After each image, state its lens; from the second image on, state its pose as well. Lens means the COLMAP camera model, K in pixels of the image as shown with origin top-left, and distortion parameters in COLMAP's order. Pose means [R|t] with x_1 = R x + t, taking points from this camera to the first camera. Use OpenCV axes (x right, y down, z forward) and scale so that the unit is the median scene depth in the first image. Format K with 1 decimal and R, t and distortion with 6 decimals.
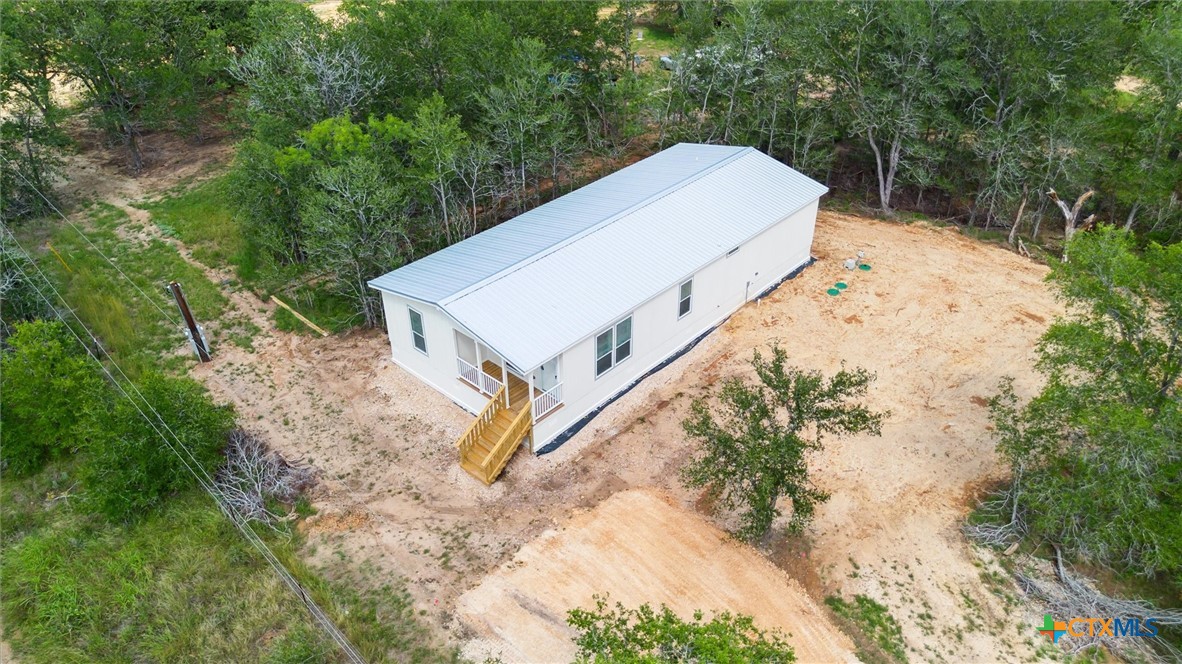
lens RADIAL K [[836.4, 0, 594.4], [0, 836.4, 328.2], [0, 0, 1]] dist [0.045452, -0.054019]
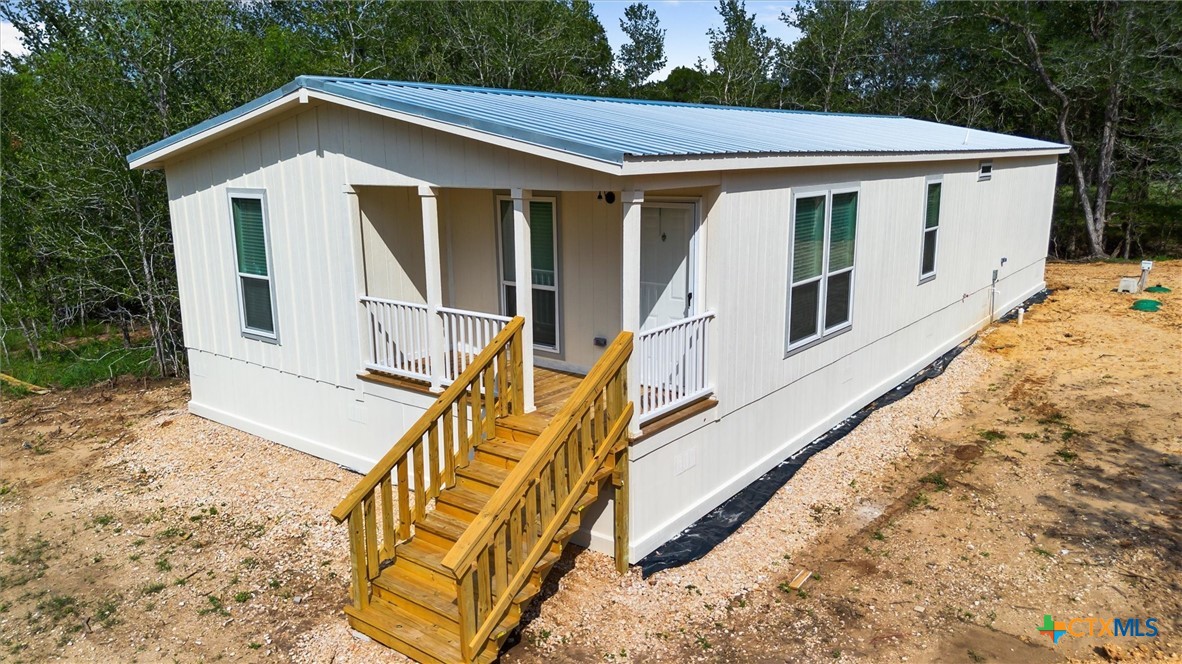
lens RADIAL K [[836.4, 0, 582.9], [0, 836.4, 337.9], [0, 0, 1]] dist [0.045452, -0.054019]
pose [[0.997327, -0.034692, 0.064306, -0.098079], [0.056099, 0.927456, -0.369701, 0.171810], [-0.046816, 0.372321, 0.926923, 0.690633]]
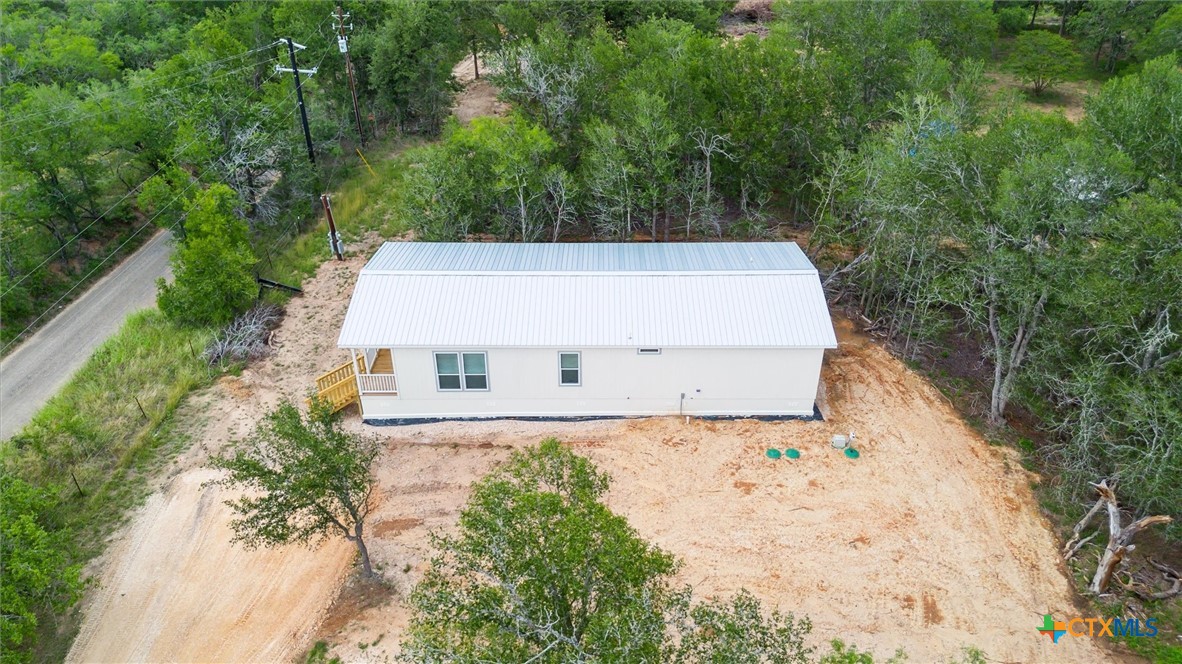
lens RADIAL K [[836.4, 0, 600.3], [0, 836.4, 328.5], [0, 0, 1]] dist [0.045452, -0.054019]
pose [[0.679356, 0.405063, -0.611881, 0.782160], [-0.409521, 0.901196, 0.141908, -0.254440], [0.608907, 0.154172, 0.778115, 0.258073]]
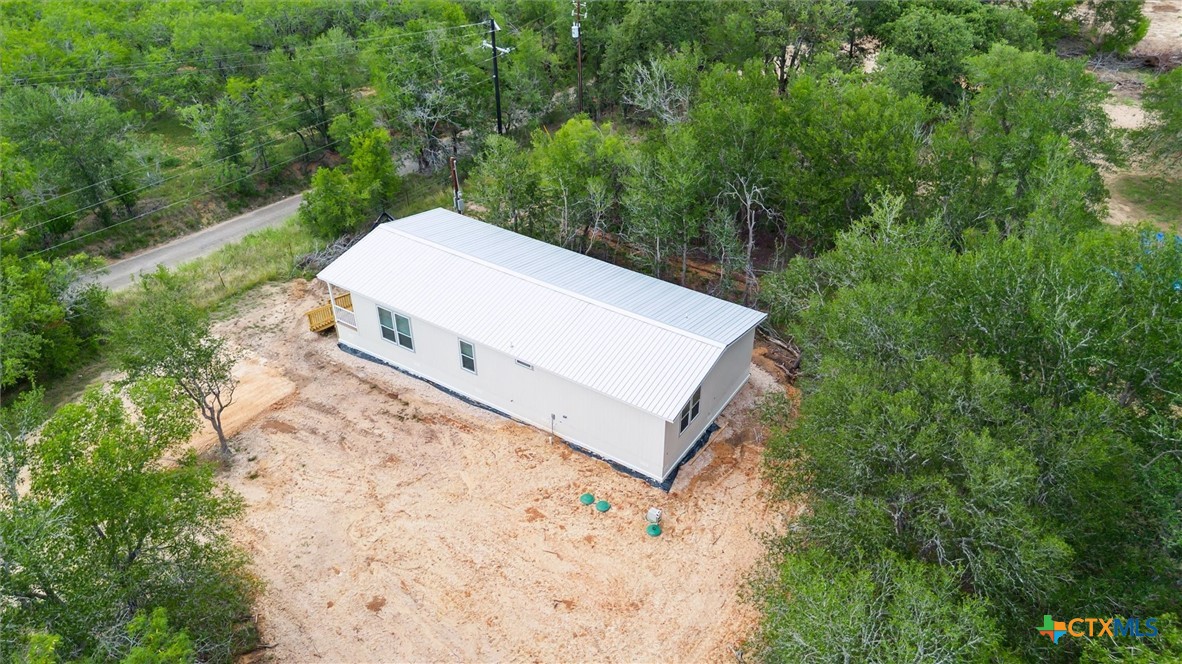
lens RADIAL K [[836.4, 0, 602.0], [0, 836.4, 328.6], [0, 0, 1]] dist [0.045452, -0.054019]
pose [[0.177713, 0.564338, -0.806189, 1.090798], [-0.549490, 0.736528, 0.394447, -0.643614], [0.816382, 0.372894, 0.440988, 0.695462]]
